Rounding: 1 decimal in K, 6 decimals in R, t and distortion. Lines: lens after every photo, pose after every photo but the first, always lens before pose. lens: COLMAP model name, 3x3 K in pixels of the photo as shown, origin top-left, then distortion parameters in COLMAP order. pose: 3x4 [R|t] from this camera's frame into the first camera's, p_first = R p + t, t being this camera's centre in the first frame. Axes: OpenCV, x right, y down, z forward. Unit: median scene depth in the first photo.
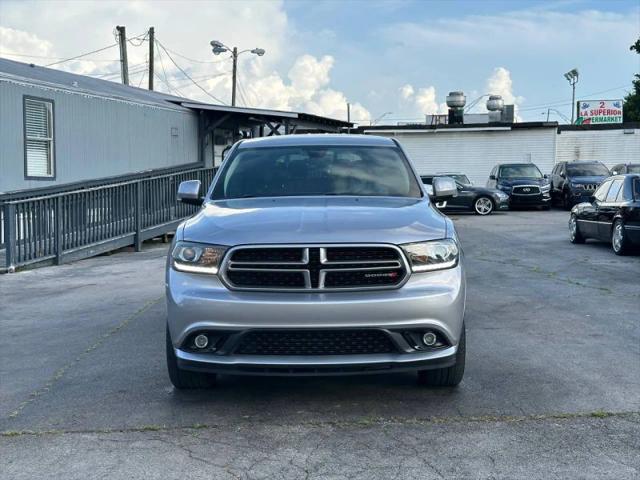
lens RADIAL K [[879.3, 0, 319.8], [0, 879.3, 242.2], [0, 0, 1]] dist [0.123966, 0.000000]
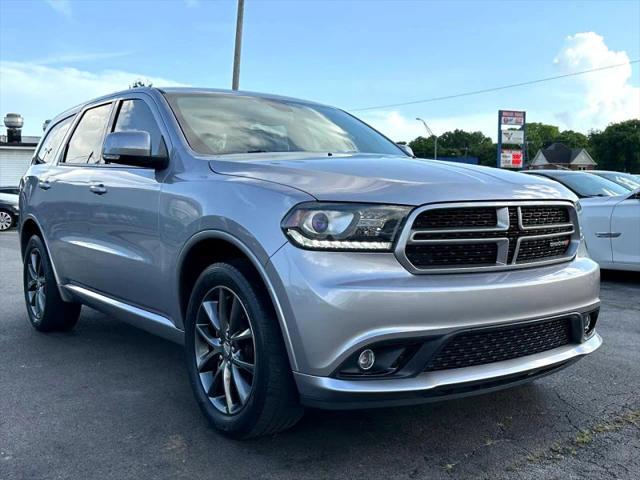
lens RADIAL K [[689.3, 0, 315.5], [0, 689.3, 235.4], [0, 0, 1]] dist [0.079206, 0.000000]
pose [[0.809630, -0.025522, 0.586386, -0.442862], [0.038233, 0.999226, -0.009298, 0.027347], [-0.585695, 0.029948, 0.809978, 0.617648]]
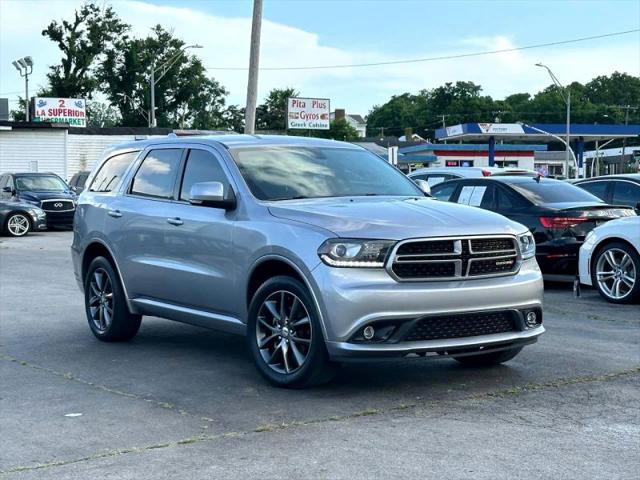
lens RADIAL K [[1147.2, 0, 322.8], [0, 1147.2, 243.5], [0, 0, 1]] dist [0.139802, 0.000000]
pose [[0.836401, -0.022959, 0.547637, -0.913615], [0.039208, 0.999069, -0.017997, 0.029064], [-0.546714, 0.036524, 0.836522, -0.111484]]
